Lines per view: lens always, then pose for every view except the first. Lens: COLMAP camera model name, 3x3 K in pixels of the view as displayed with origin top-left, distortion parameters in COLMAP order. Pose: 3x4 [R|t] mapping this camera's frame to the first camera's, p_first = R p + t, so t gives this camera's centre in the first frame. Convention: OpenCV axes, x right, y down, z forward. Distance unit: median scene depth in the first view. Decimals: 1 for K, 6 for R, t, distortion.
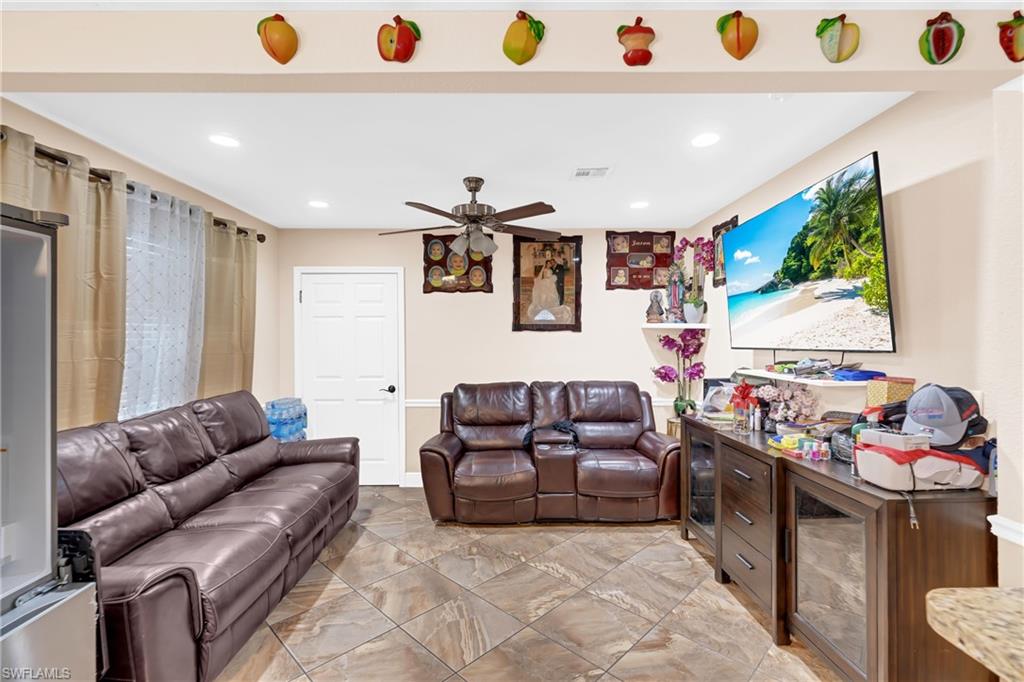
lens RADIAL K [[459.9, 0, 511.7], [0, 459.9, 336.4], [0, 0, 1]] dist [0.001022, 0.001304]
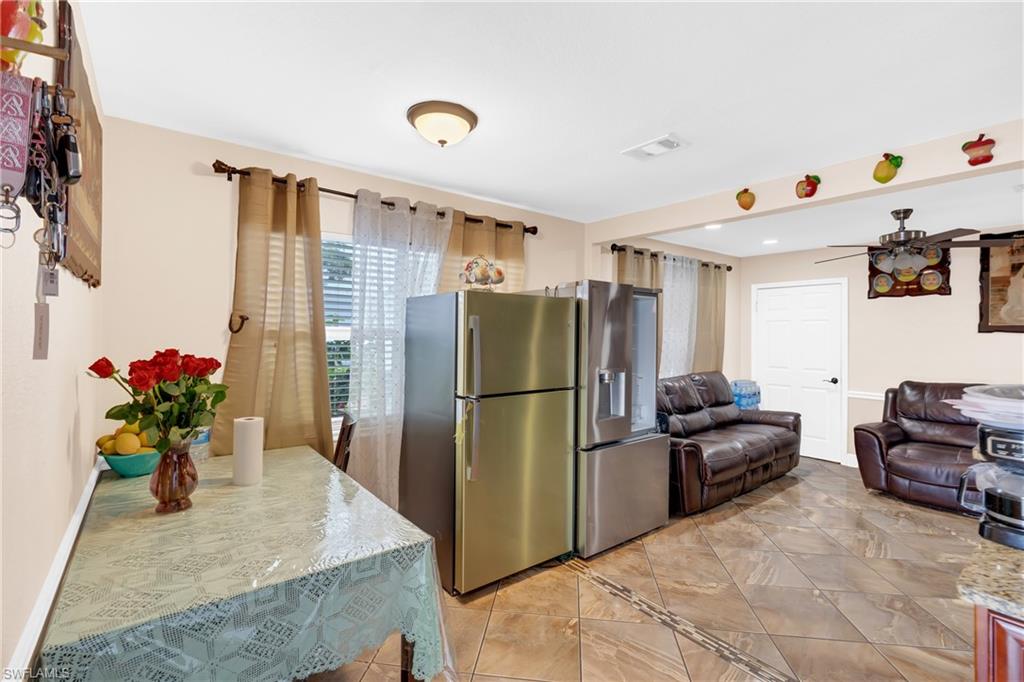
lens RADIAL K [[459.9, 0, 511.7], [0, 459.9, 336.4], [0, 0, 1]] dist [0.001022, 0.001304]
pose [[0.603880, 0.011809, -0.796988, 0.254831], [-0.007835, 0.999930, 0.008880, -0.006409], [0.797037, 0.000882, 0.603930, -0.537725]]
